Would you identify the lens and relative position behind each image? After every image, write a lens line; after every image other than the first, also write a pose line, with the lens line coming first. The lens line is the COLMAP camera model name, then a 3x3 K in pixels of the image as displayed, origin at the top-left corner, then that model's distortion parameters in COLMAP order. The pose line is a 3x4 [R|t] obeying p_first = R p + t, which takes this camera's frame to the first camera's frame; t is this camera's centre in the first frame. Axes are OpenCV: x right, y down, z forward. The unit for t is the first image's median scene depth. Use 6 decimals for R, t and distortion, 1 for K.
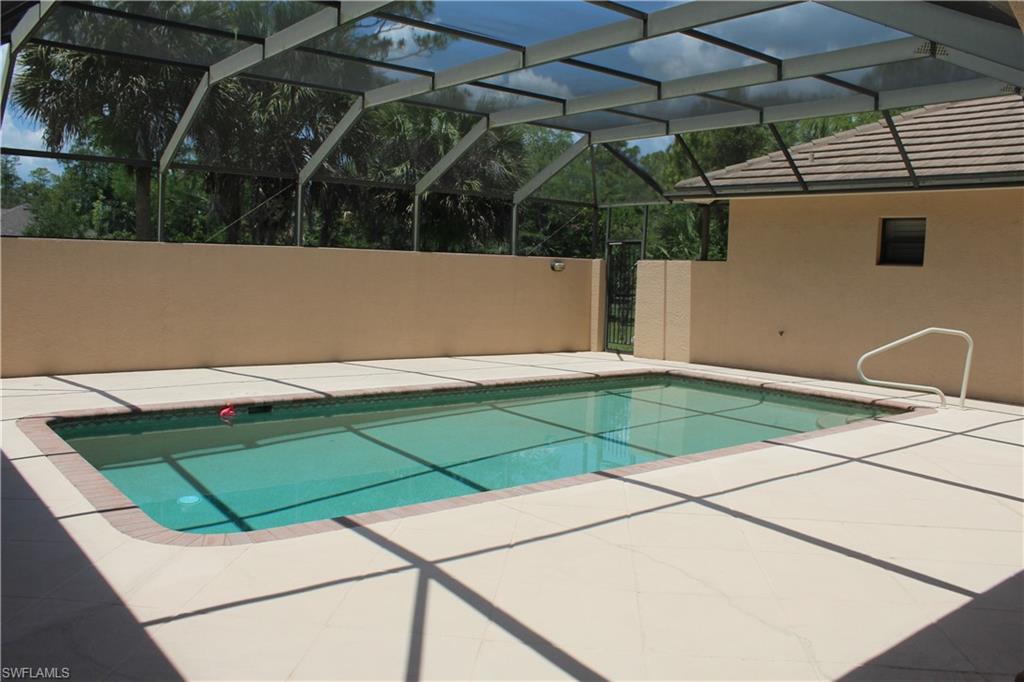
lens RADIAL K [[851.9, 0, 516.2], [0, 851.9, 338.7], [0, 0, 1]] dist [-0.098825, 0.038905]
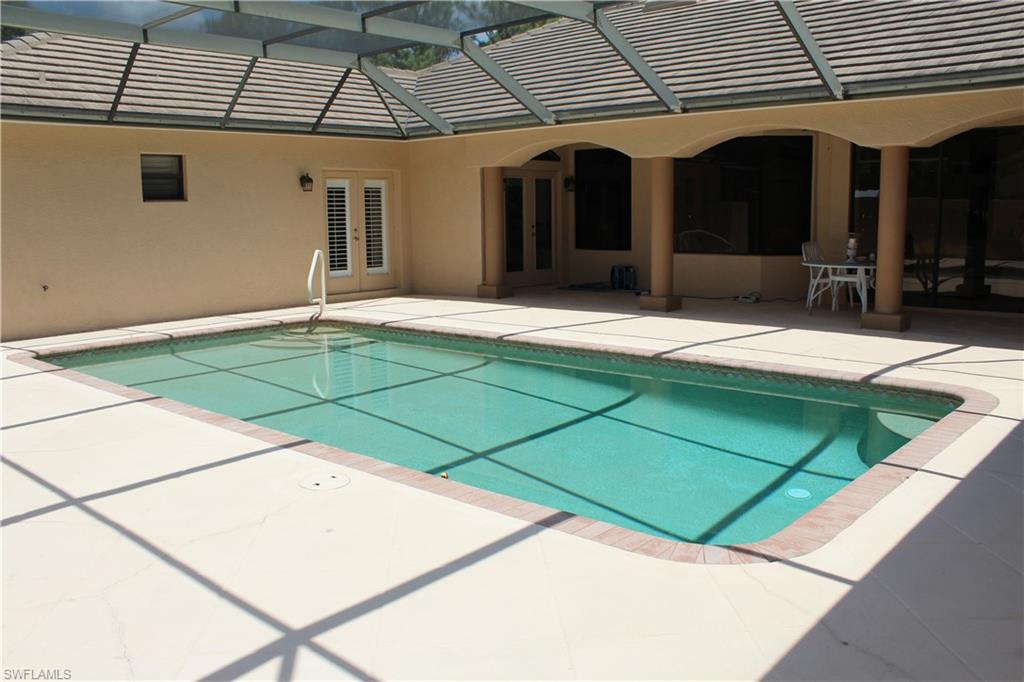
lens RADIAL K [[851.9, 0, 511.9], [0, 851.9, 349.1], [0, 0, 1]] dist [-0.098825, 0.038905]
pose [[-0.142391, -0.191502, 0.971109, -0.652502], [0.095076, 0.973923, 0.205998, -0.084359], [-0.985234, 0.121662, -0.120470, 0.747896]]
